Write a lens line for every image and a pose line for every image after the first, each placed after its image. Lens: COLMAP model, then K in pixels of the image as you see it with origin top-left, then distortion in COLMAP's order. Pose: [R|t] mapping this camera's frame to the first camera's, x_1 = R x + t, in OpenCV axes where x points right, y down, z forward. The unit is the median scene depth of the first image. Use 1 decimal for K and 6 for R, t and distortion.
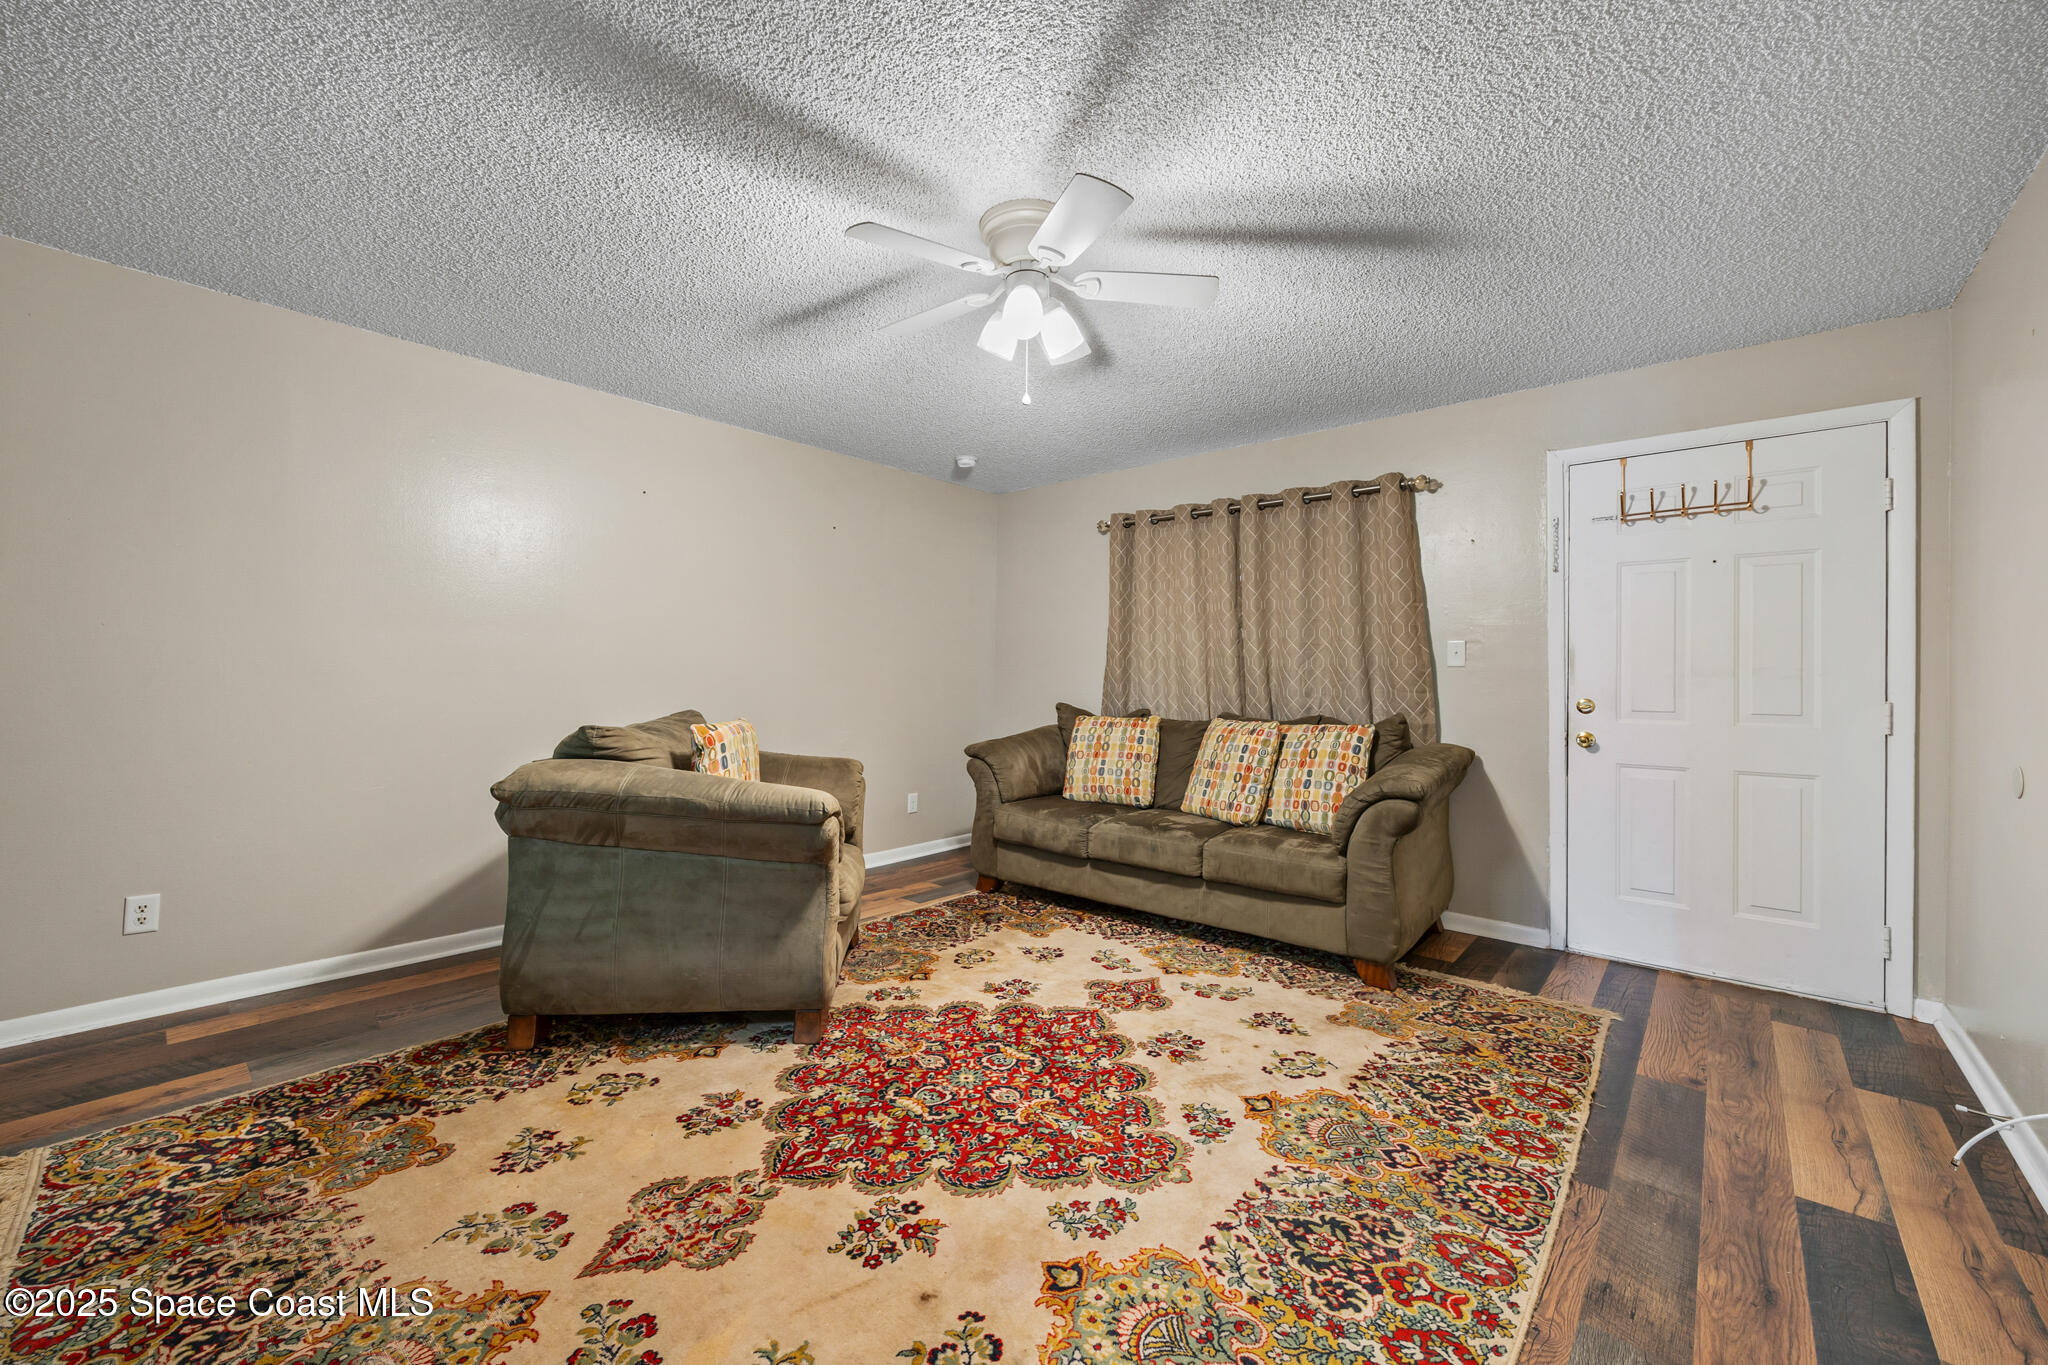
lens RADIAL K [[793.6, 0, 1016.8], [0, 793.6, 679.0], [0, 0, 1]] dist [-0.002324, -0.000444]
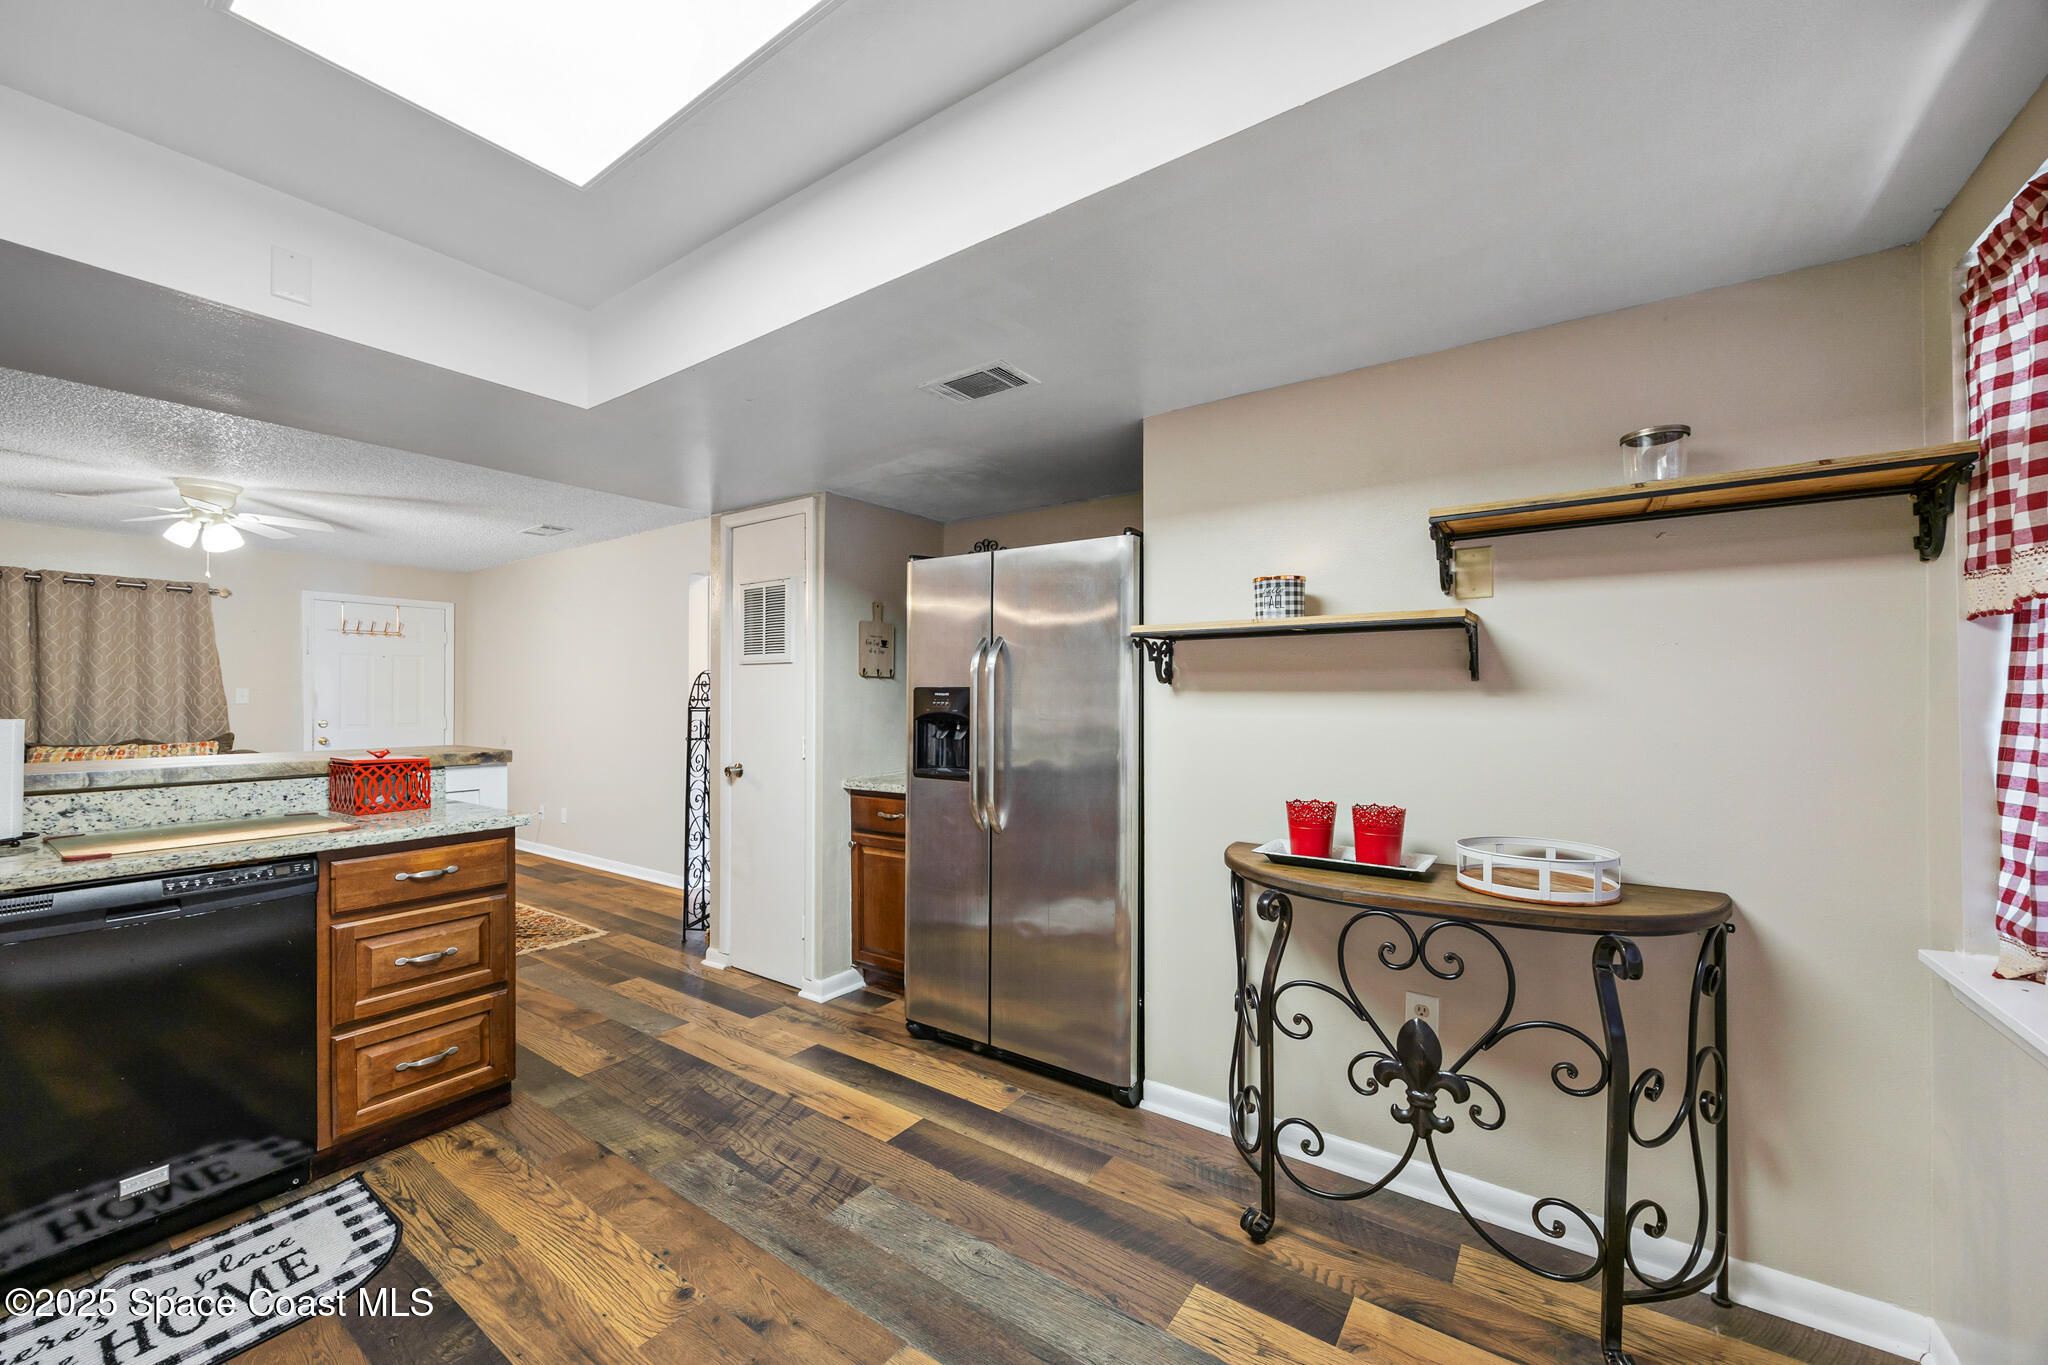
lens RADIAL K [[793.6, 0, 1018.6], [0, 793.6, 692.0], [0, 0, 1]] dist [-0.002324, -0.000444]
pose [[-0.103244, -0.006055, 0.994638, -1.406828], [-0.000299, 0.999982, 0.006057, -0.056686], [-0.994656, 0.000328, -0.103244, -0.510068]]
